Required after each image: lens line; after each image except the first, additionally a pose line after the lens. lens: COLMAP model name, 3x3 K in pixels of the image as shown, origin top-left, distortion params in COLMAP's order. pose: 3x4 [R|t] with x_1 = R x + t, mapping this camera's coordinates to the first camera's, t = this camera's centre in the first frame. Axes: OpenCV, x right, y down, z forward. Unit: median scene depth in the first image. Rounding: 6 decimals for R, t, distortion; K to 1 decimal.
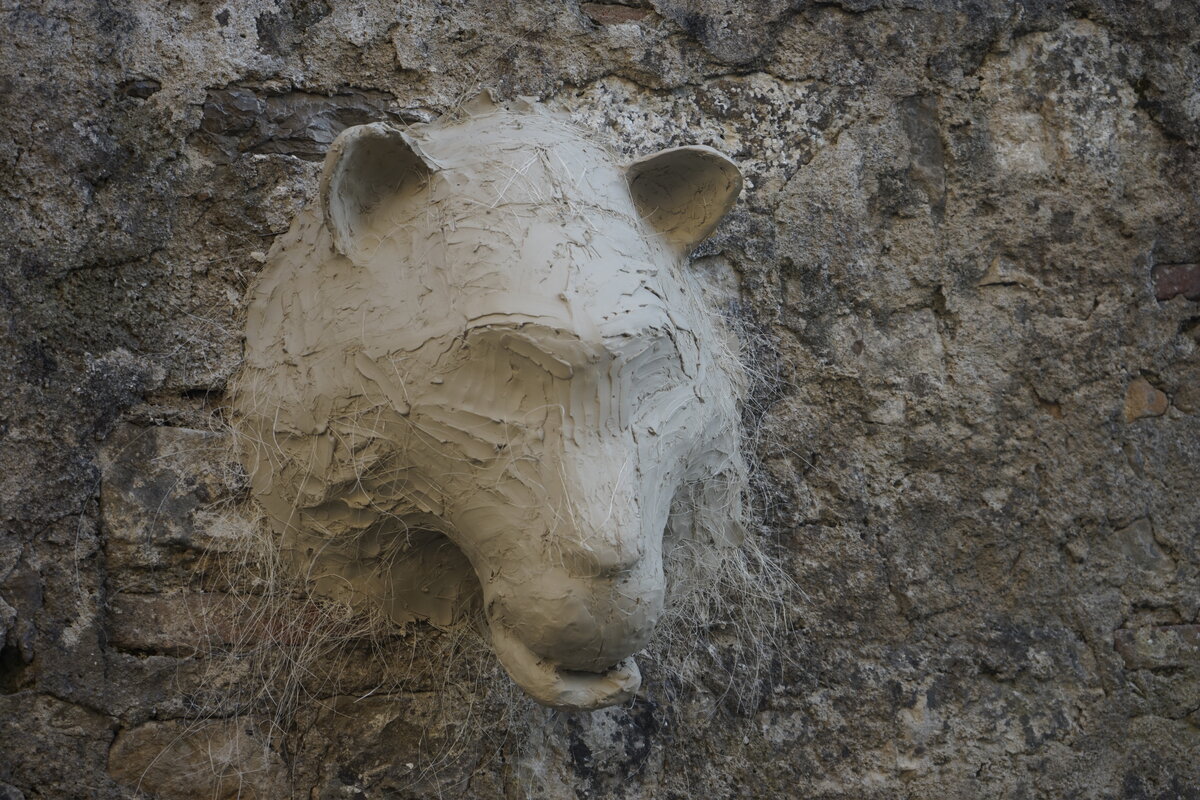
lens RADIAL K [[2473.9, 0, 598.4], [0, 2473.9, 390.8], [0, 0, 1]] dist [-0.056132, 0.166968]
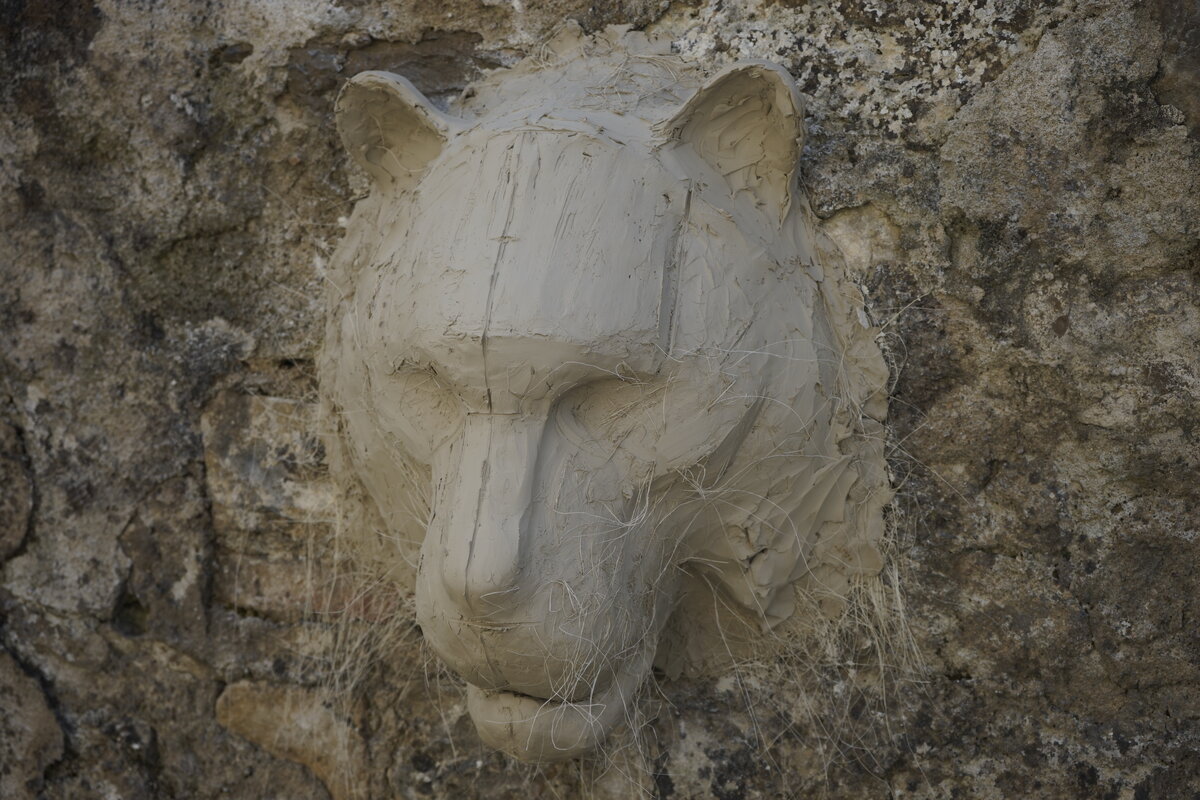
lens RADIAL K [[2007.7, 0, 601.9], [0, 2007.7, 401.6], [0, 0, 1]] dist [-0.041945, 0.229518]
pose [[0.682527, 0.097426, -0.724337, 0.463235], [0.035626, 0.985462, 0.166118, -0.103015], [0.729991, -0.139186, 0.669134, 0.501570]]
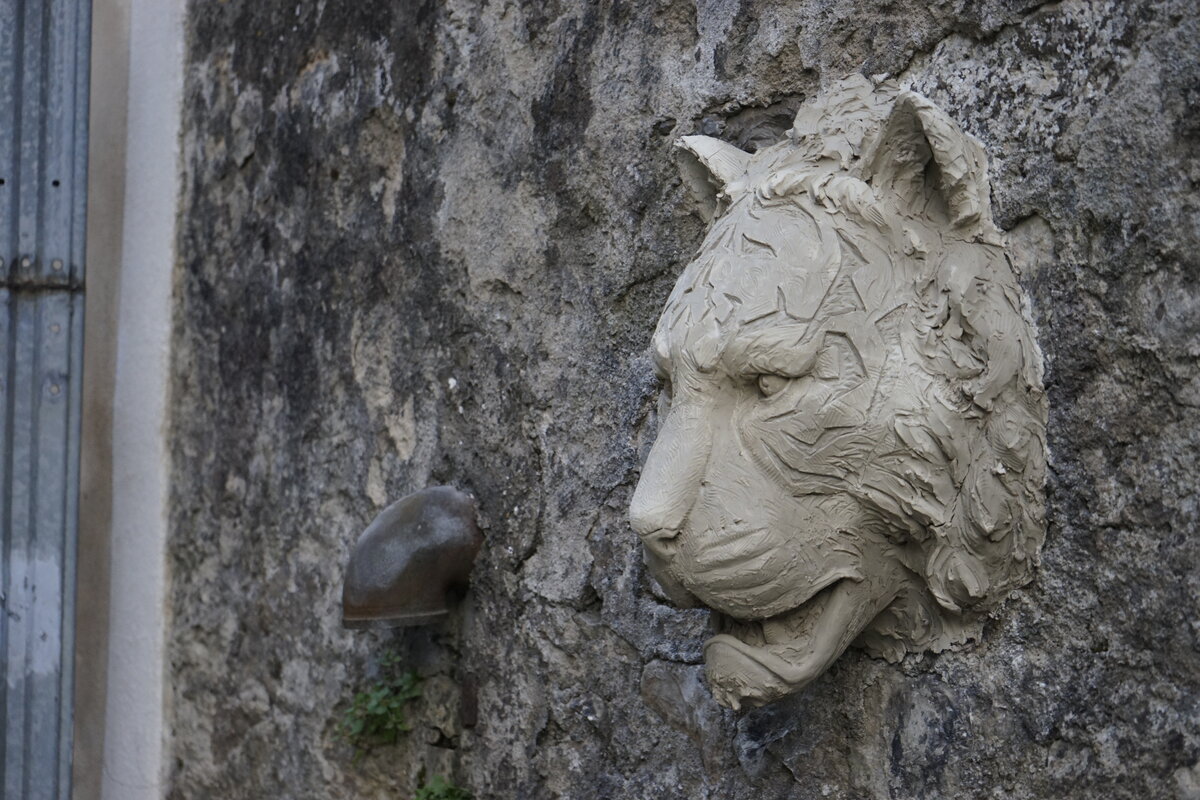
lens RADIAL K [[2457.7, 0, 600.2], [0, 2457.7, 398.3], [0, 0, 1]] dist [-0.089553, 0.671813]
pose [[0.140645, 0.007430, -0.990032, 0.889717], [0.050288, 0.998627, 0.014638, -0.010477], [0.988782, -0.051846, 0.140078, 0.724981]]
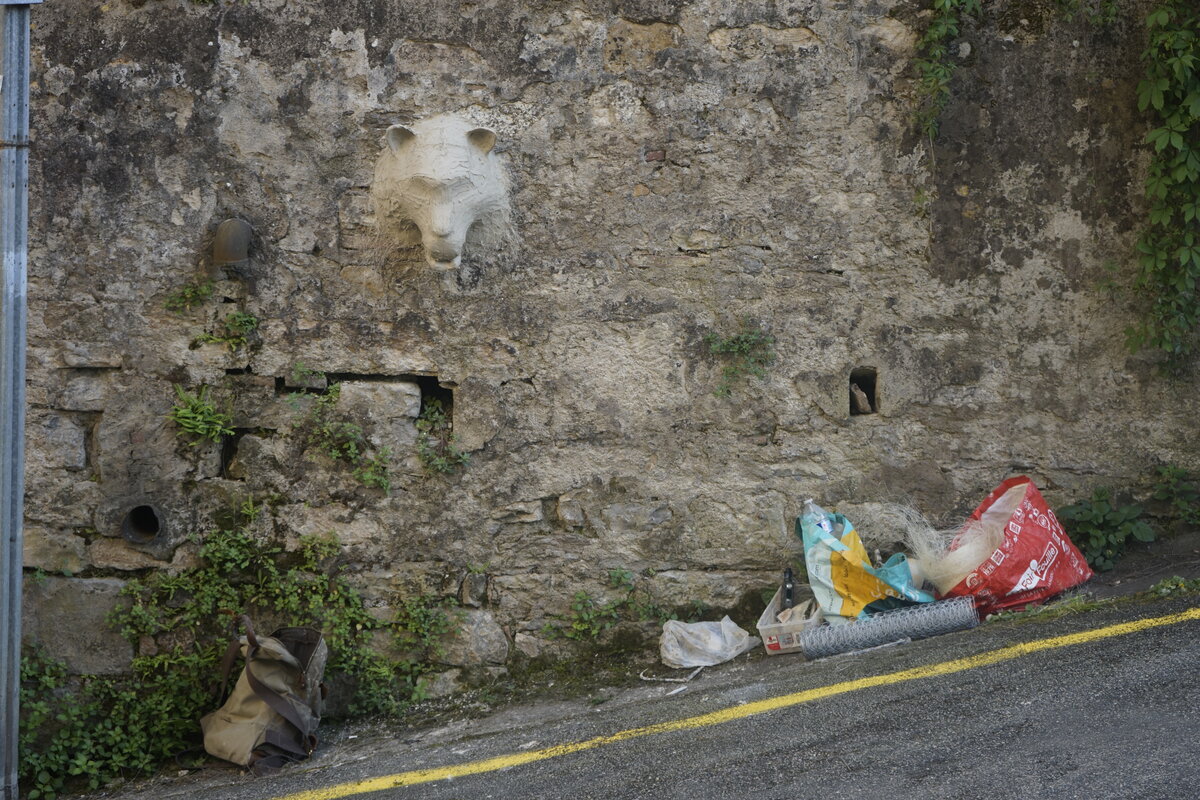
lens RADIAL K [[2240.2, 0, 601.2], [0, 2240.2, 373.3], [0, 0, 1]] dist [-0.041866, 0.139290]
pose [[0.920325, 0.078200, -0.383258, 1.520715], [-0.005806, 0.982435, 0.186515, -0.360231], [0.391111, -0.169429, 0.904614, -2.088503]]
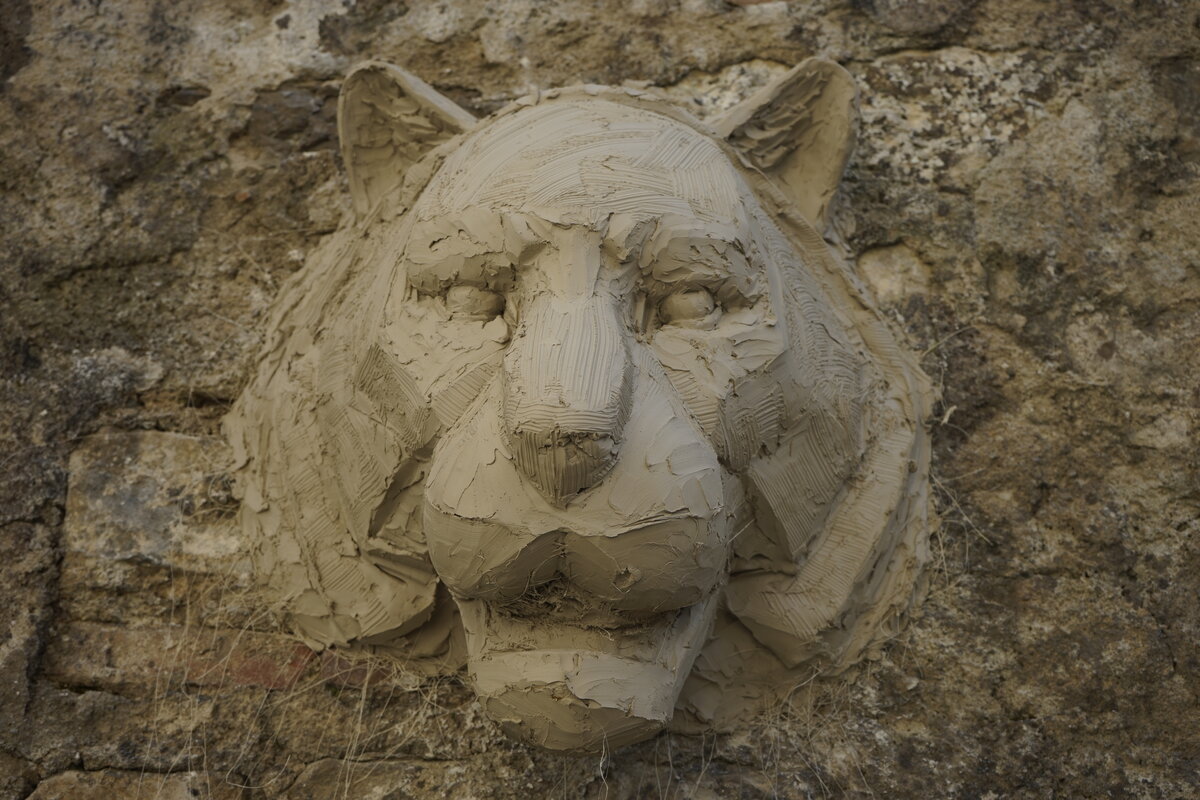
lens RADIAL K [[1869.2, 0, 599.7], [0, 1869.2, 399.4], [0, 0, 1]] dist [-0.033989, 0.181771]
pose [[0.885010, -0.138585, -0.444468, 0.221770], [-0.036381, 0.931166, -0.362777, 0.208701], [0.464149, 0.337231, 0.819049, 0.491046]]
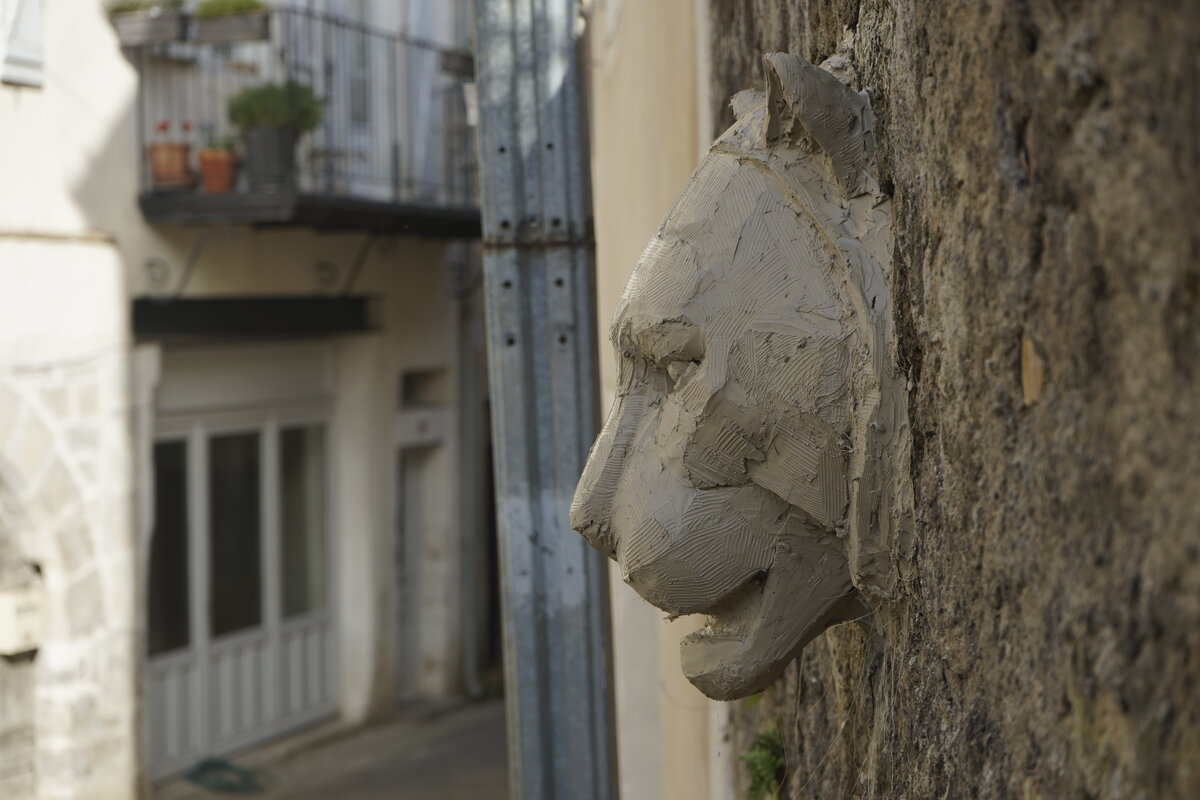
lens RADIAL K [[2459.9, 0, 604.9], [0, 2459.9, 398.2], [0, 0, 1]] dist [-0.092639, 0.717082]
pose [[-0.388144, 0.074411, -0.918590, 0.824343], [0.114431, 0.992913, 0.032080, -0.020663], [0.914467, -0.092664, -0.393908, 1.224628]]
